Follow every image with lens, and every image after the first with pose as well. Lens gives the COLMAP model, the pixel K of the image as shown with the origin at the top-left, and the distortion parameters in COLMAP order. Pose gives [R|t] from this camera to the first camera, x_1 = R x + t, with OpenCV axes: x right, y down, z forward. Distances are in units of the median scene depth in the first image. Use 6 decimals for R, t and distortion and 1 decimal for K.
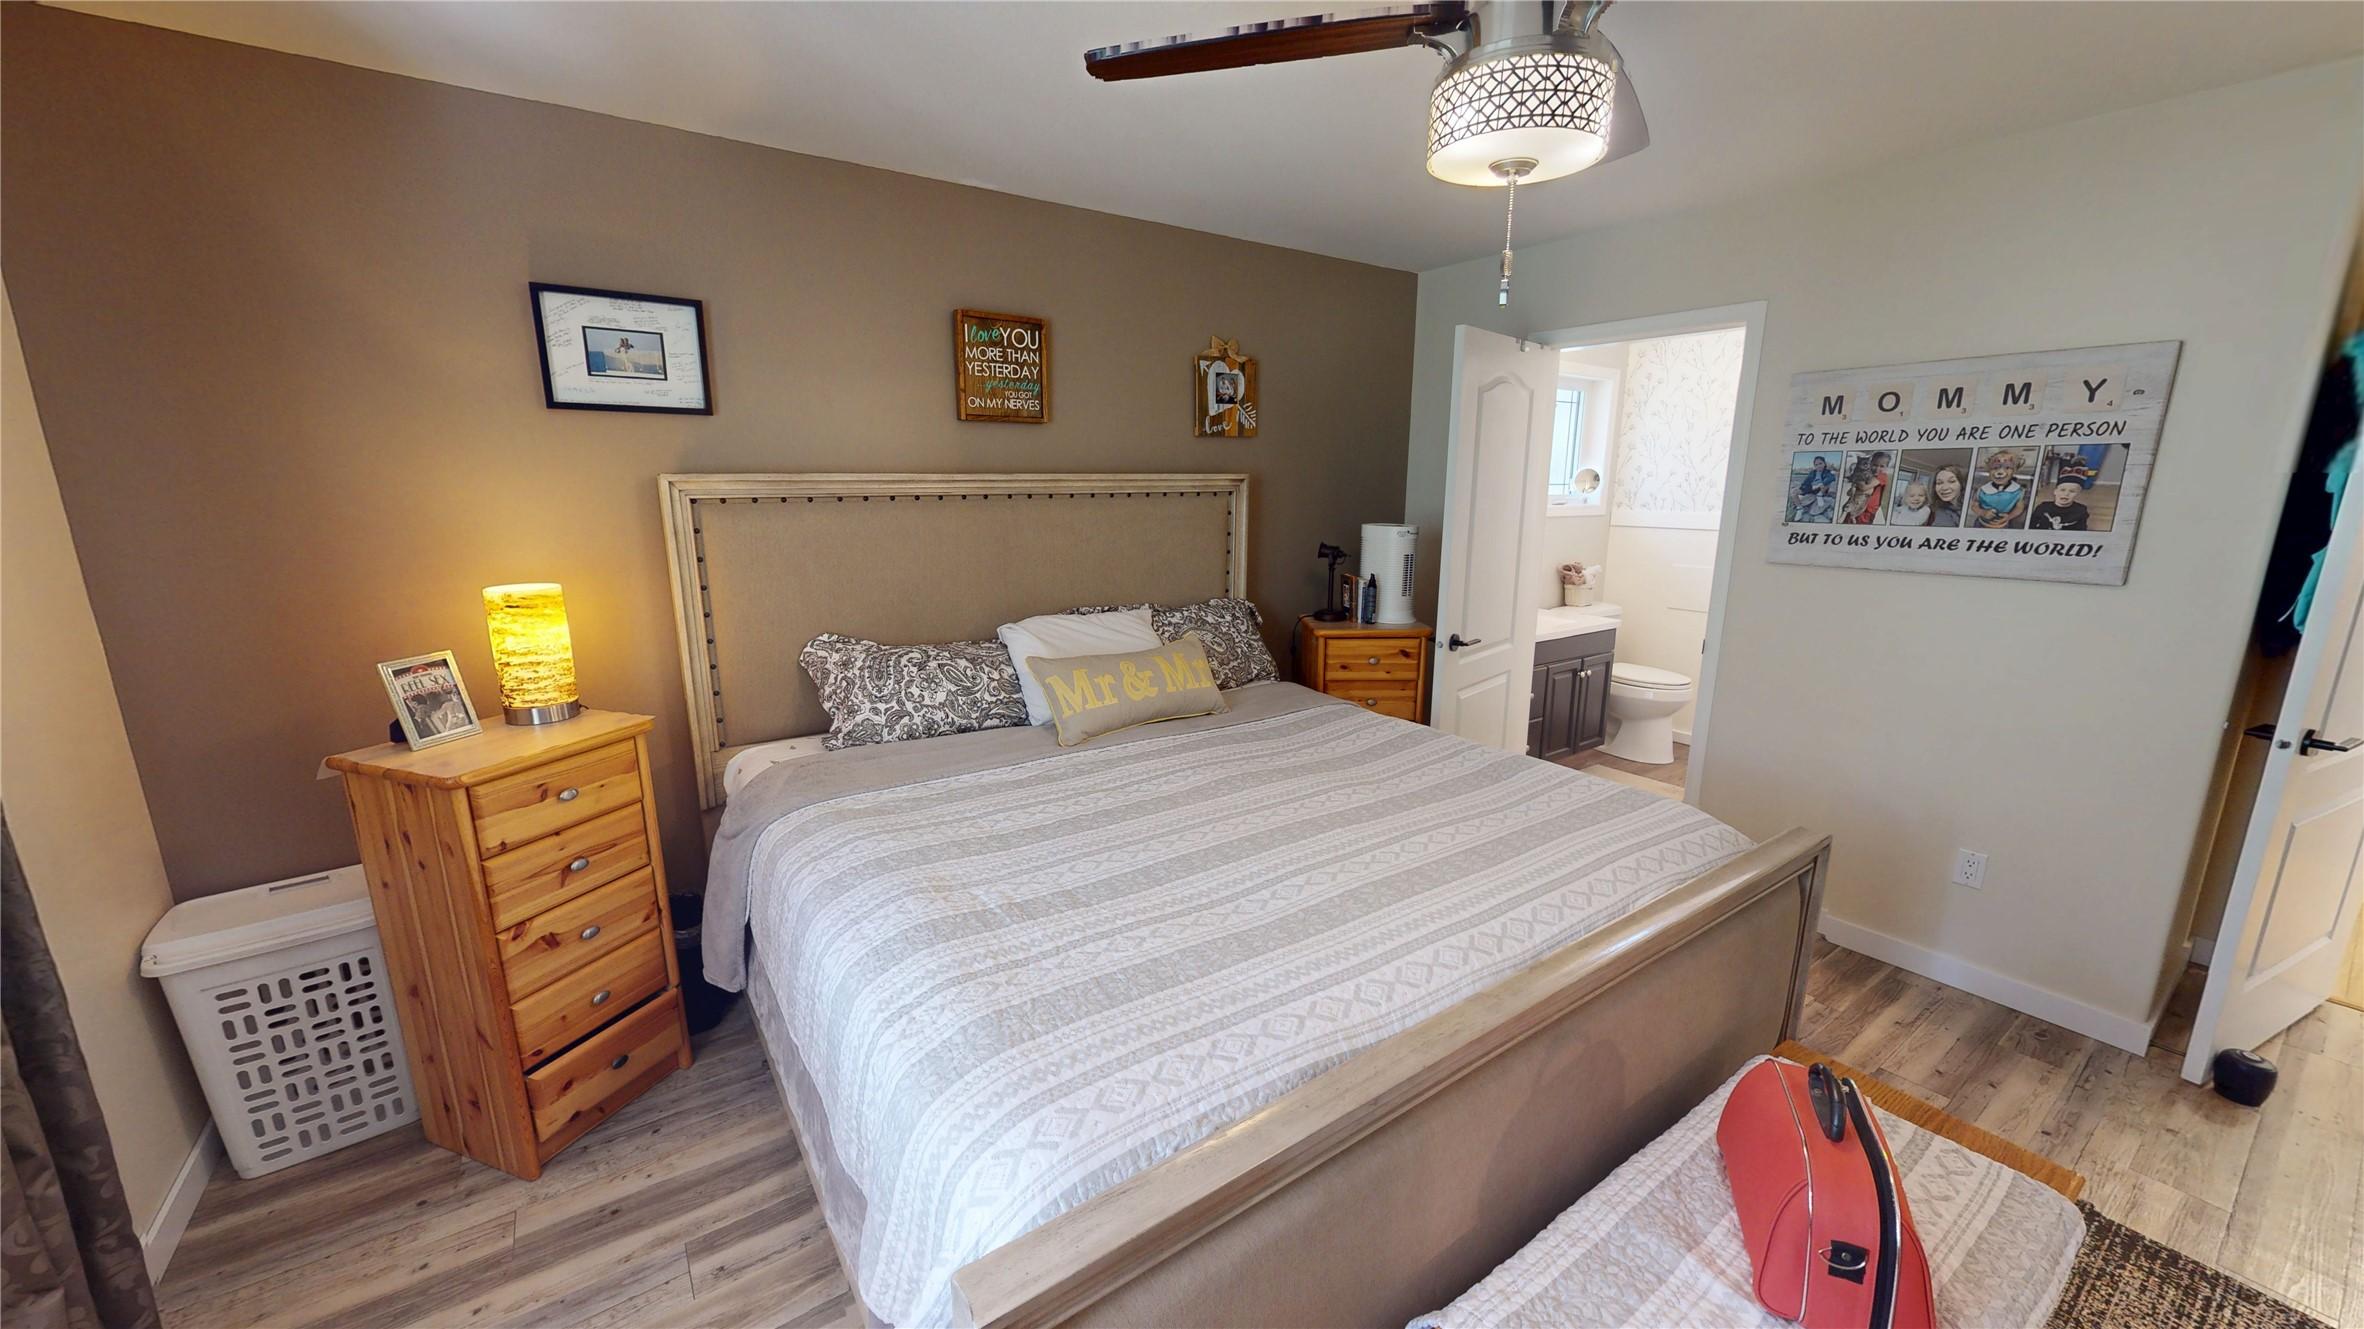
lens RADIAL K [[864.6, 0, 1185.5], [0, 864.6, 667.1], [0, 0, 1]] dist [-0.000338, -0.000007]
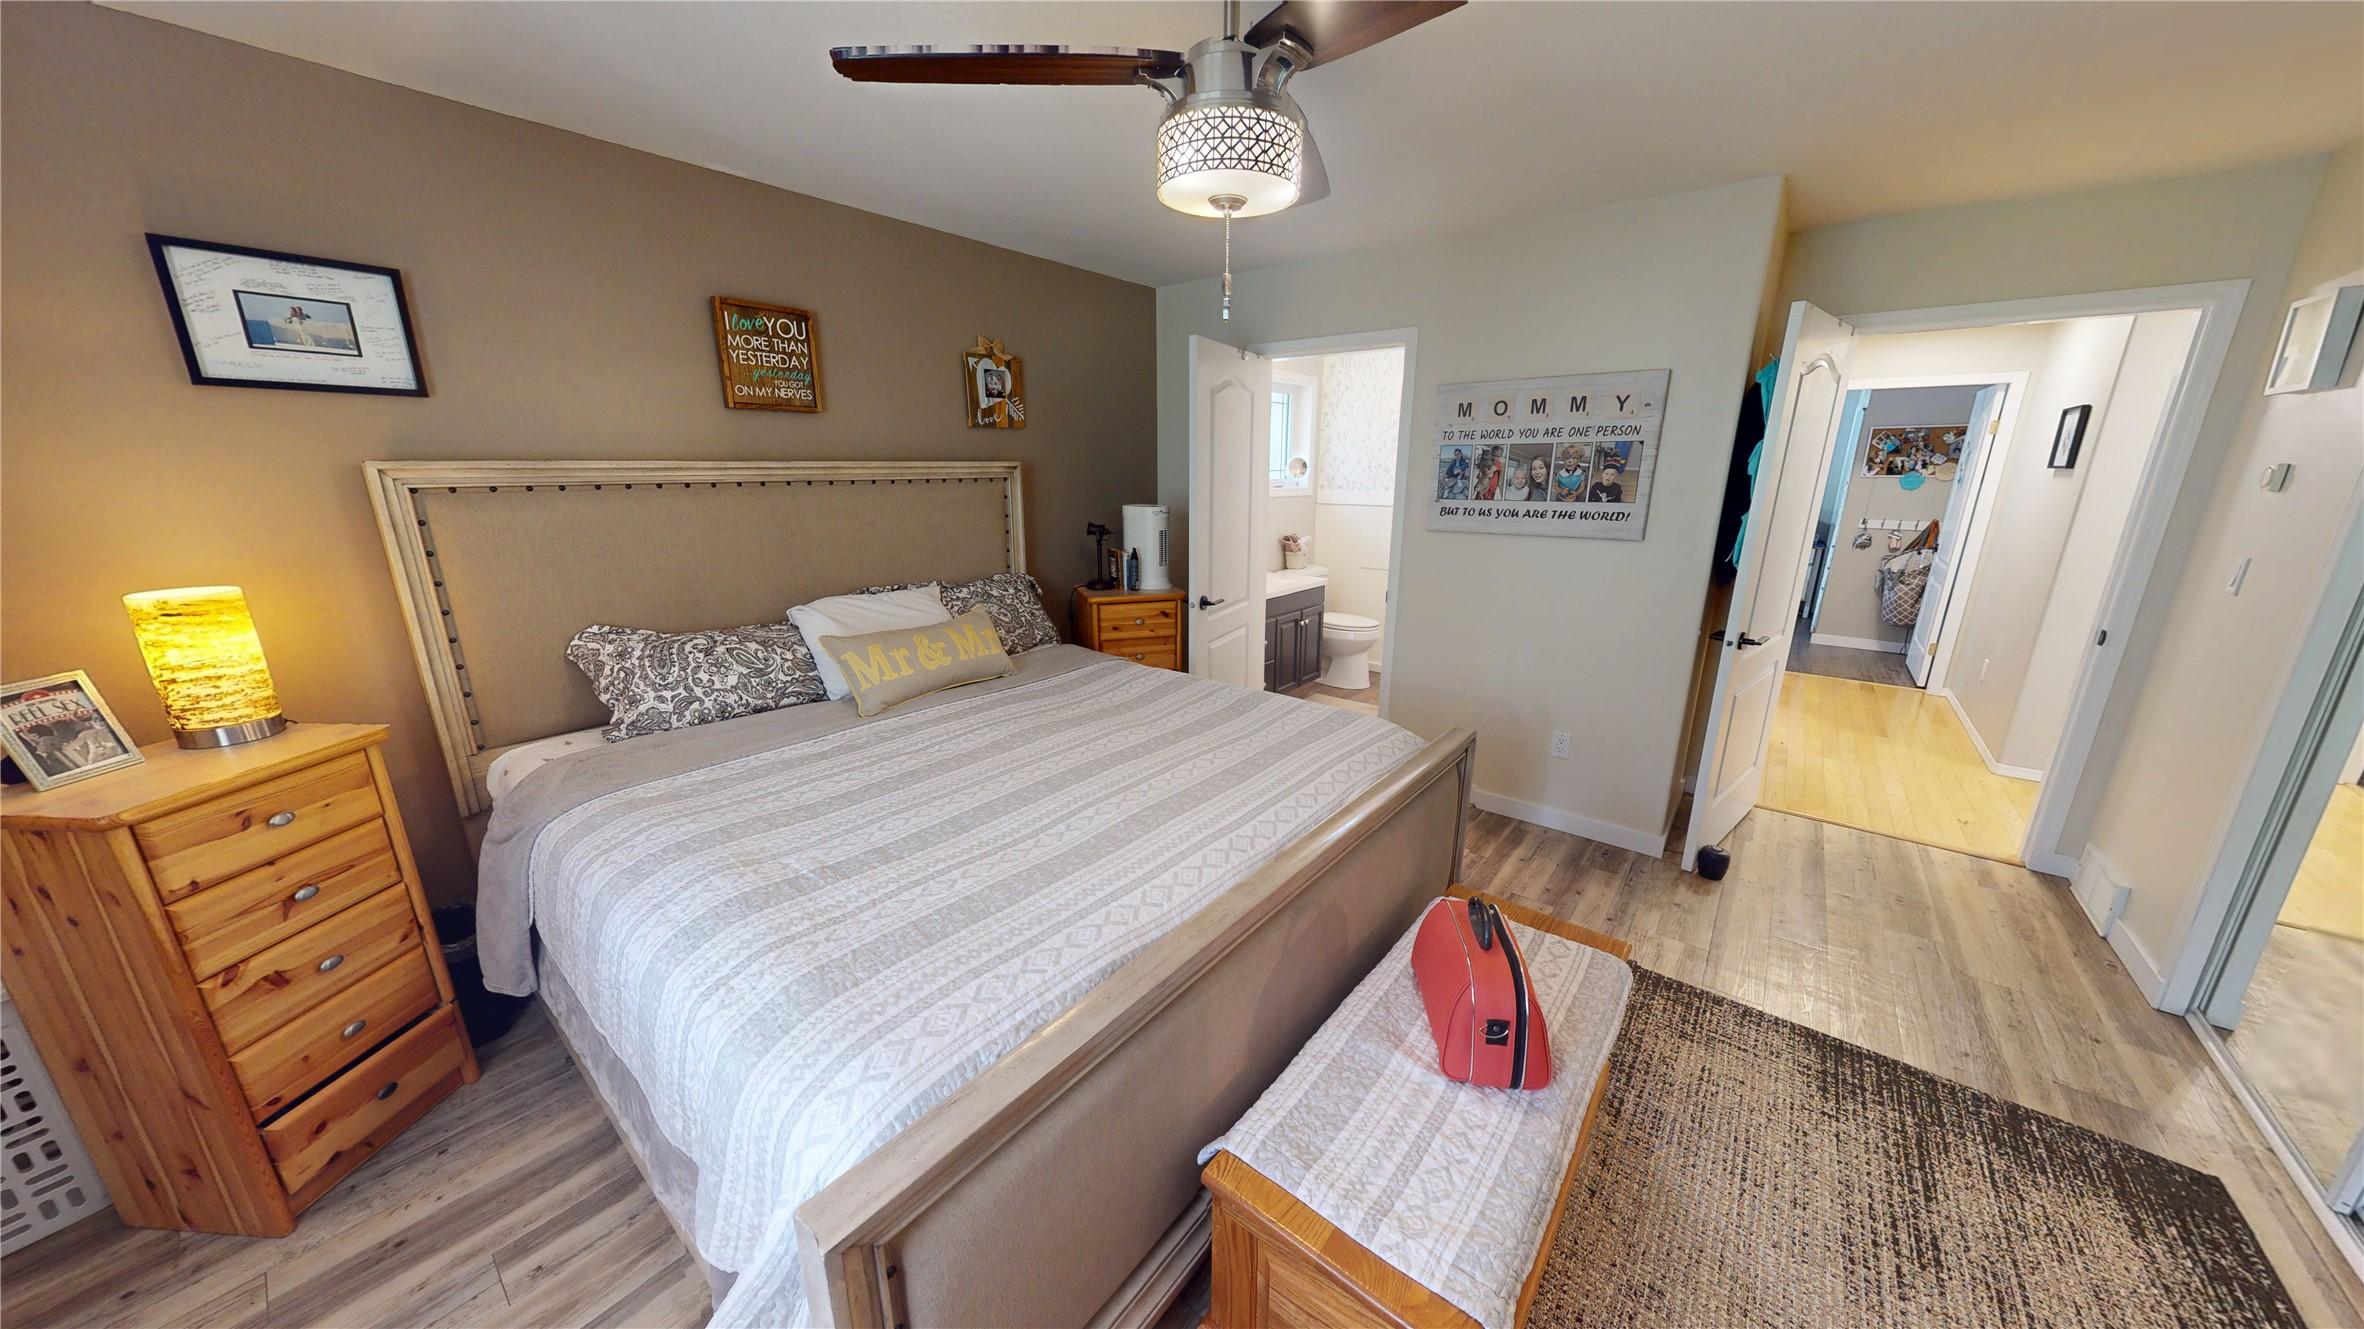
lens RADIAL K [[747.9, 0, 1182.7], [0, 747.9, 667.6], [0, 0, 1]] dist [-0.000631, 0.000011]
pose [[0.960807, -0.072386, 0.267602, -0.004154], [0.059271, 0.996626, 0.056778, 0.000706], [-0.270809, -0.038692, 0.961855, -0.003125]]
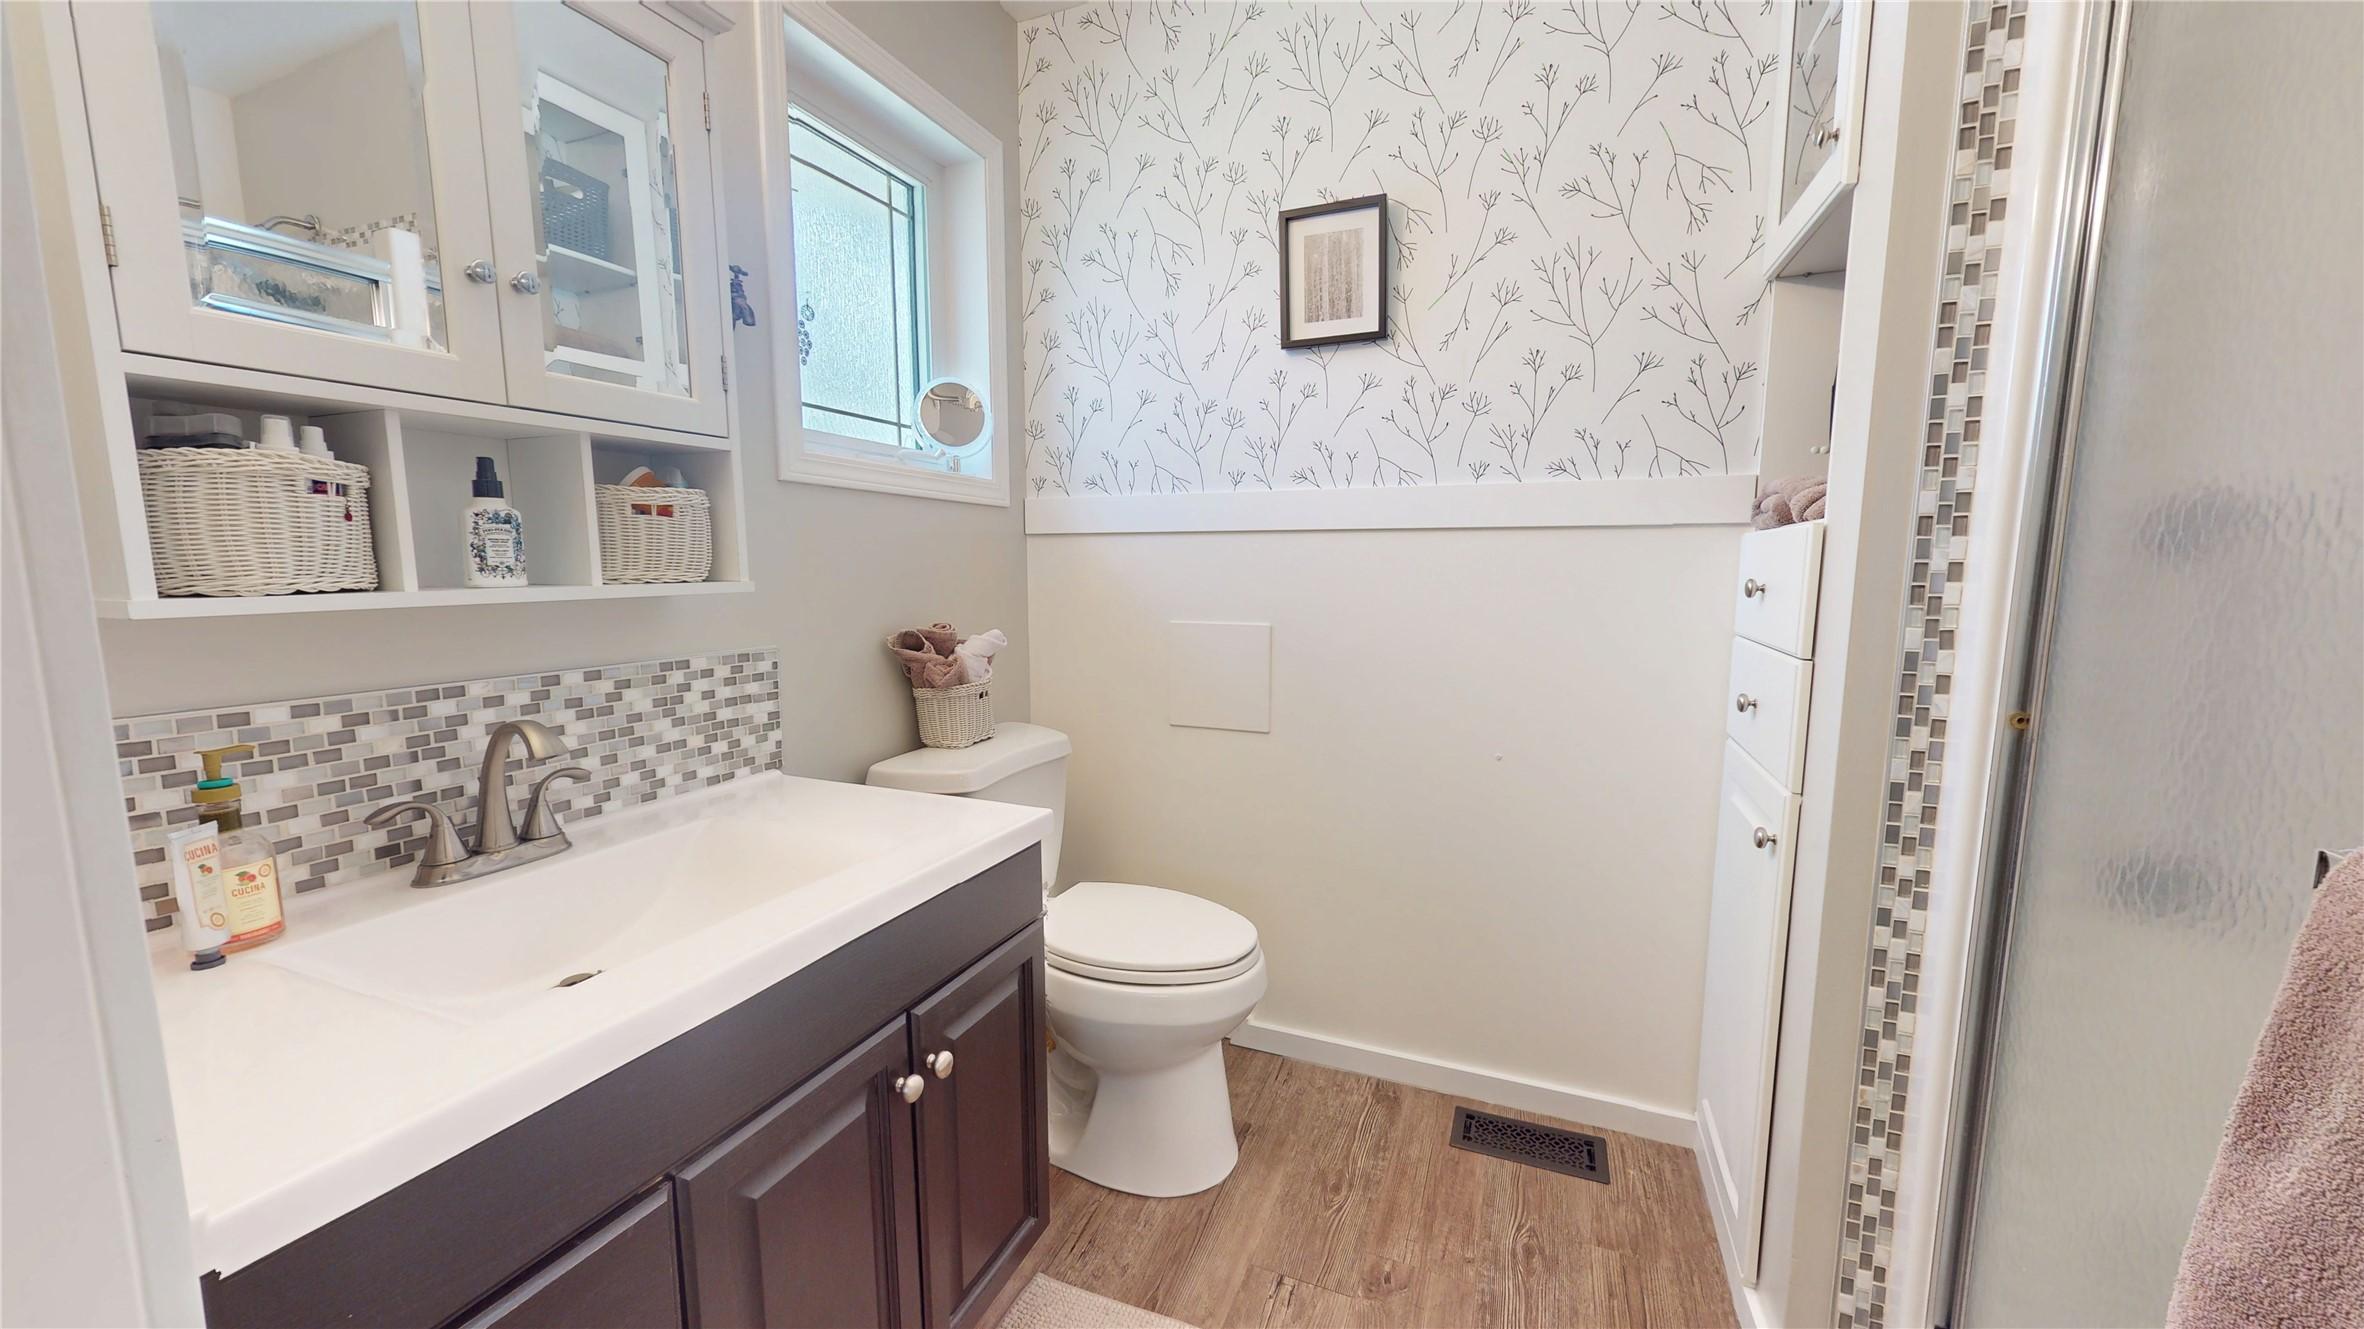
lens RADIAL K [[864.6, 0, 1181.2], [0, 864.6, 672.0], [0, 0, 1]] dist [-0.000338, -0.000007]
pose [[0.848652, -0.064352, 0.525022, 0.347383], [0.113536, 0.991599, -0.061981, -0.067929], [-0.516622, 0.112209, 0.848829, 0.644608]]
